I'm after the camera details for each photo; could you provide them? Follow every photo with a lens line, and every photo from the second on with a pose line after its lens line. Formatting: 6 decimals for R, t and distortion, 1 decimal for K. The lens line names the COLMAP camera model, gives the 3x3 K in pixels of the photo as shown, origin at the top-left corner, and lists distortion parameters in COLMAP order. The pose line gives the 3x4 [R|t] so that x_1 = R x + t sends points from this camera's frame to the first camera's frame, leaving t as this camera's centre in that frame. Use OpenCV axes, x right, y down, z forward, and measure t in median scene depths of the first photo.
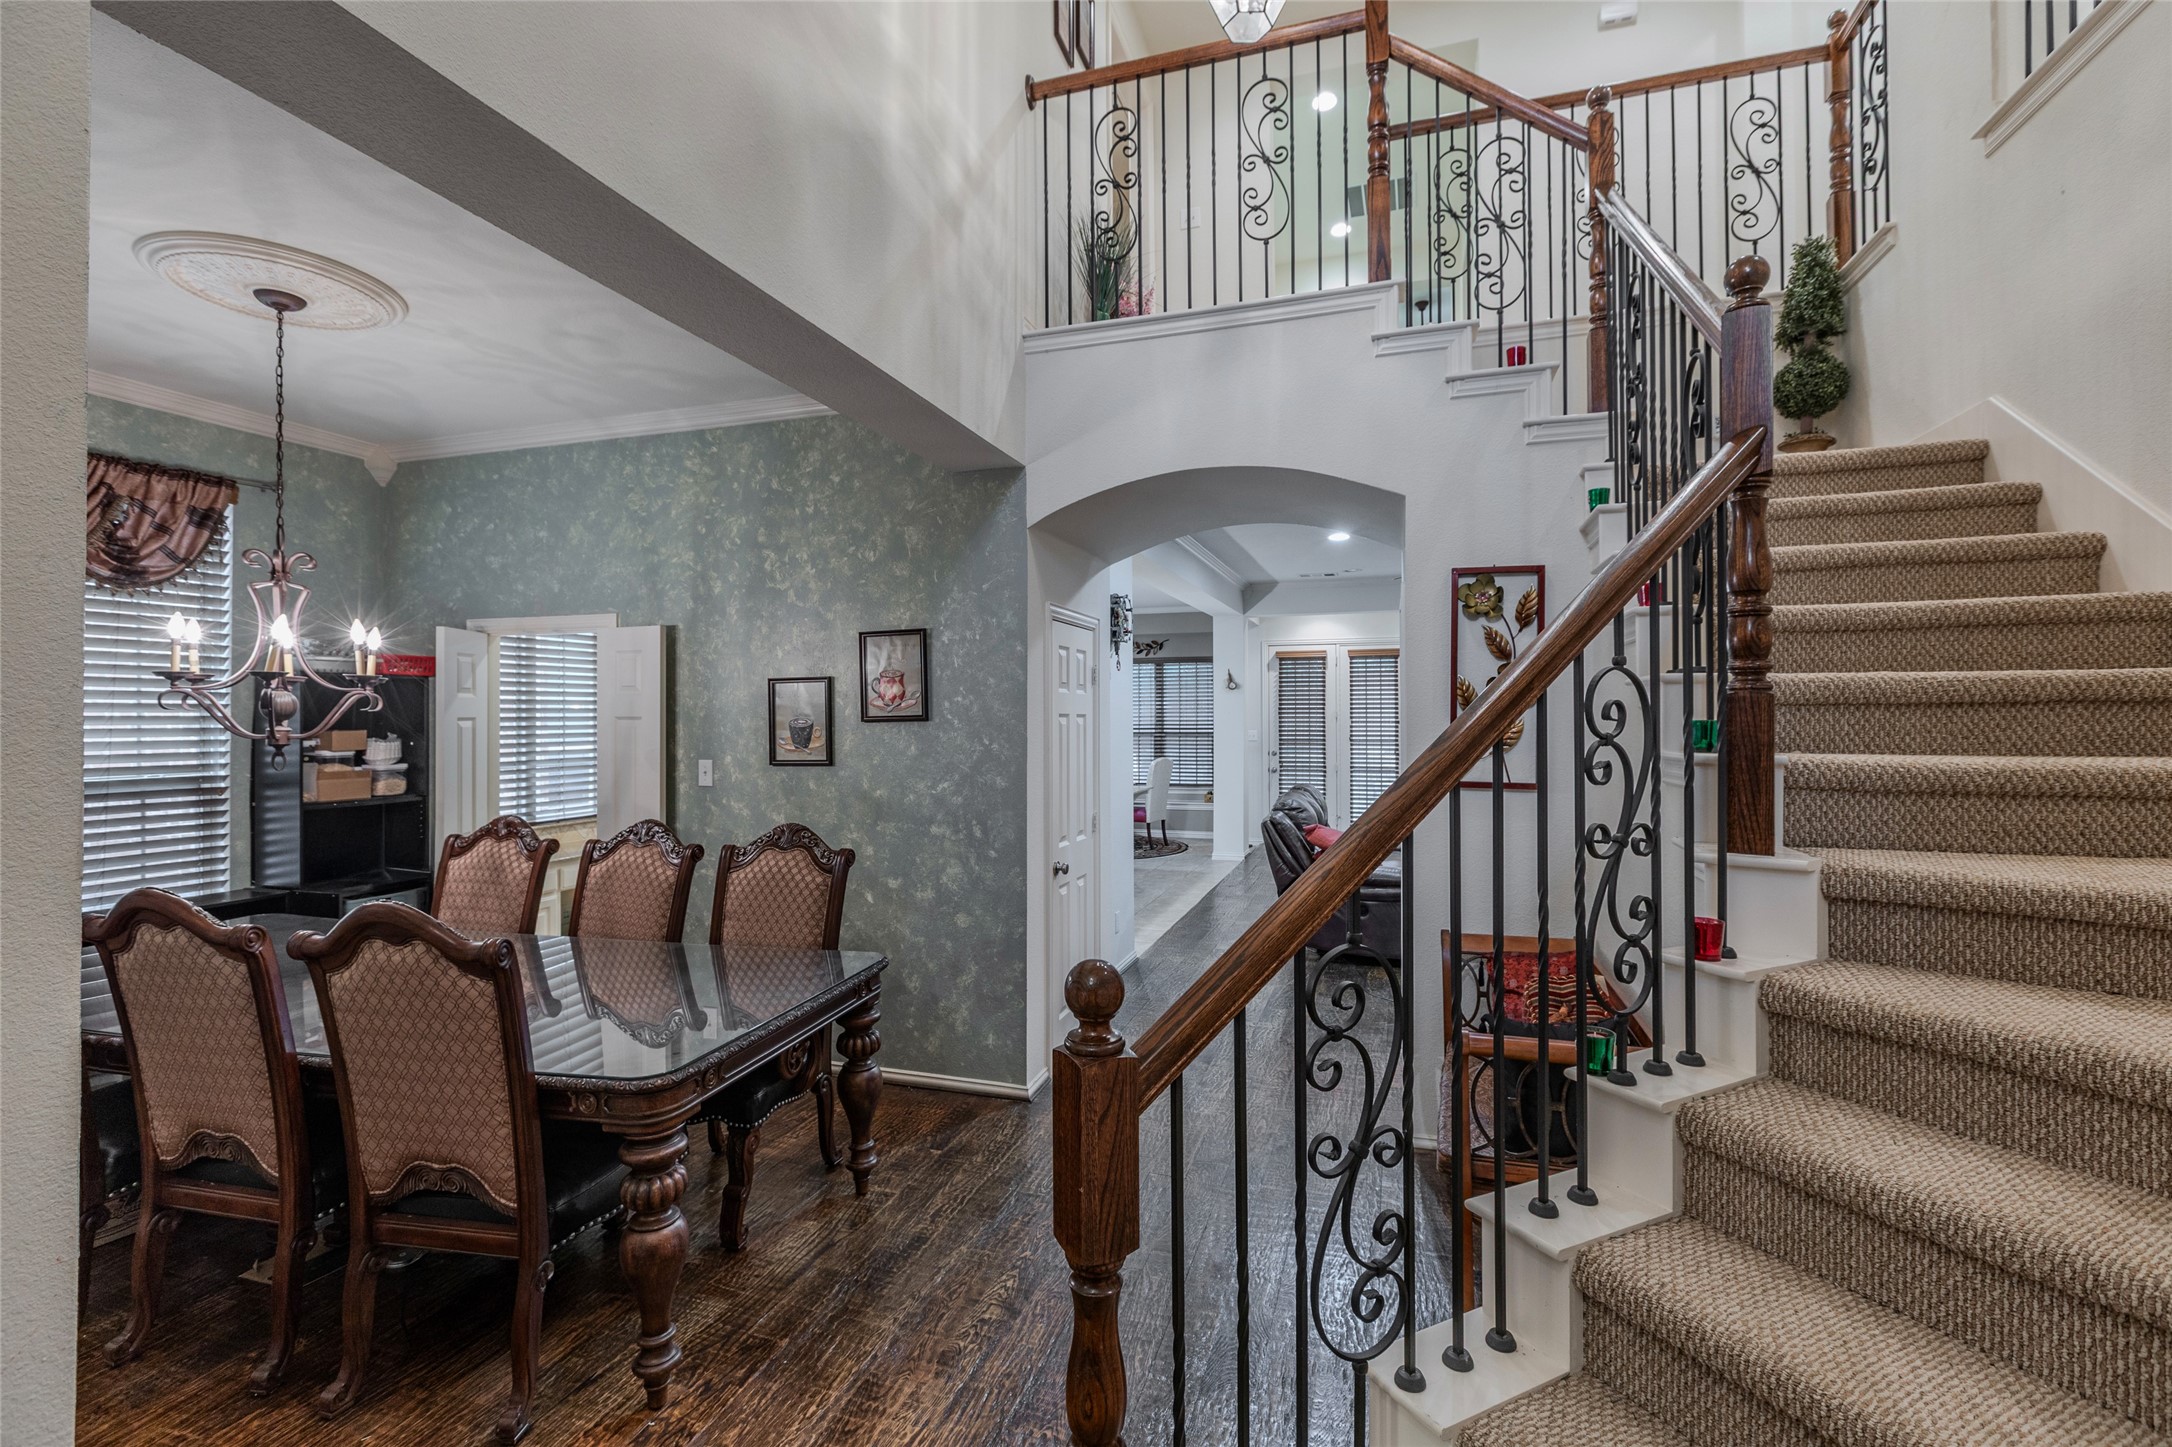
lens RADIAL K [[963.3, 0, 1022.8], [0, 963.3, 724.8], [0, 0, 1]] dist [0.002216, -0.002471]
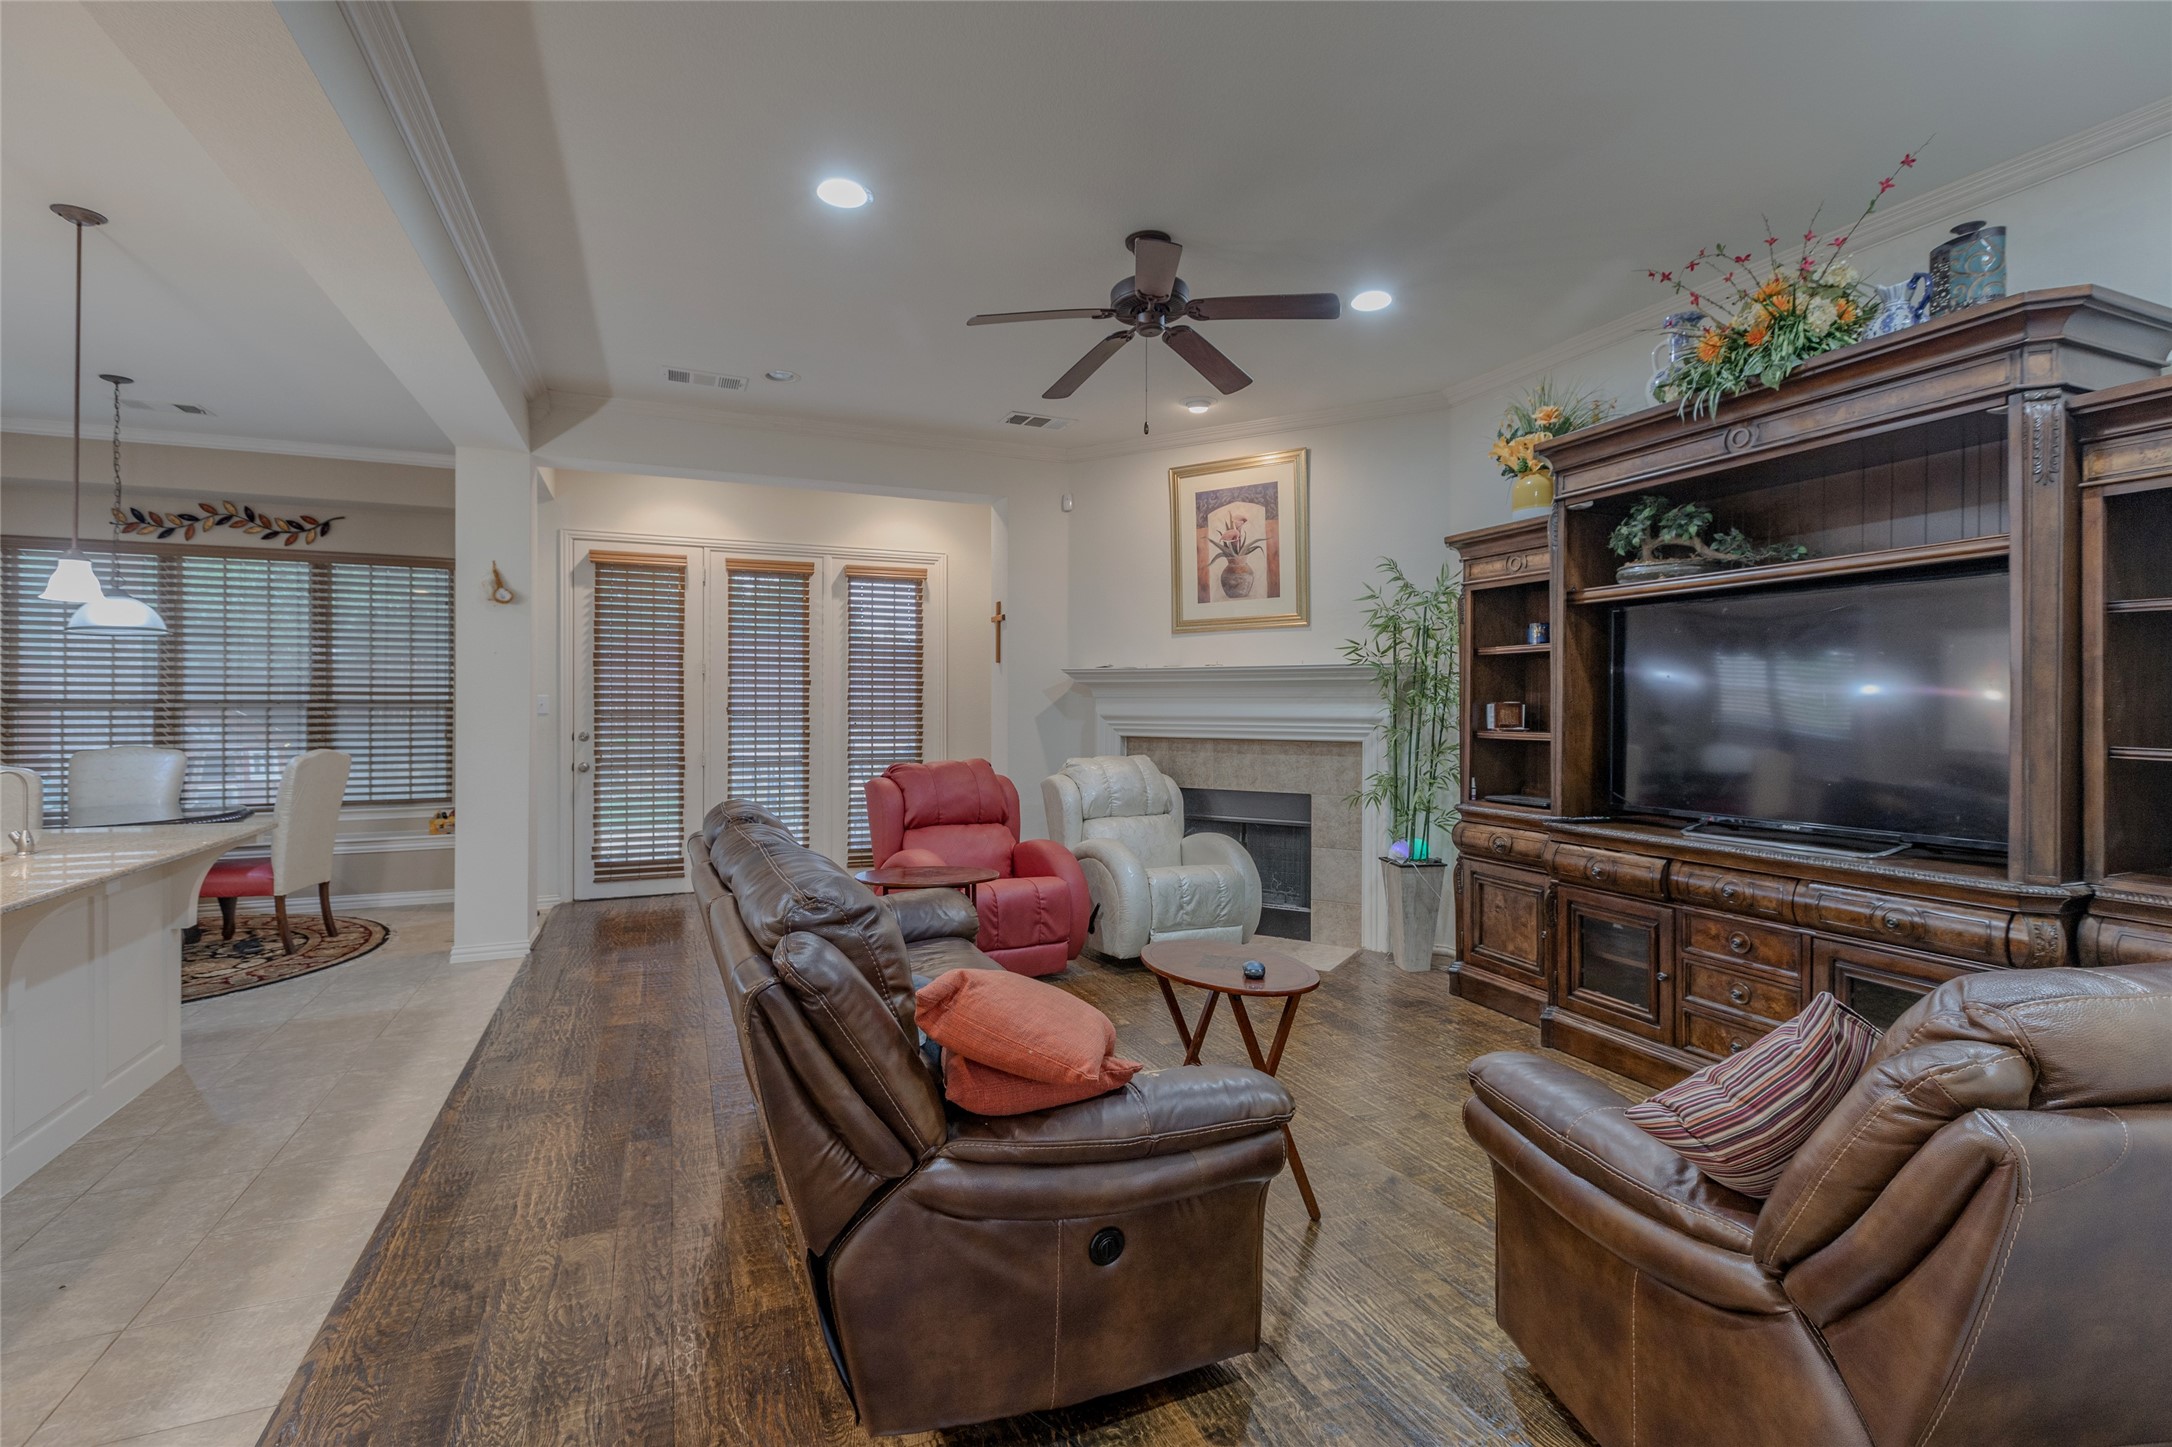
lens RADIAL K [[963.3, 0, 1091.1], [0, 963.3, 712.1], [0, 0, 1]] dist [0.002216, -0.002471]
pose [[0.694560, 0.007250, 0.719398, 0.224306], [-0.008833, 0.999960, -0.001550, 0.045714], [-0.719380, -0.005278, 0.694597, 1.358522]]
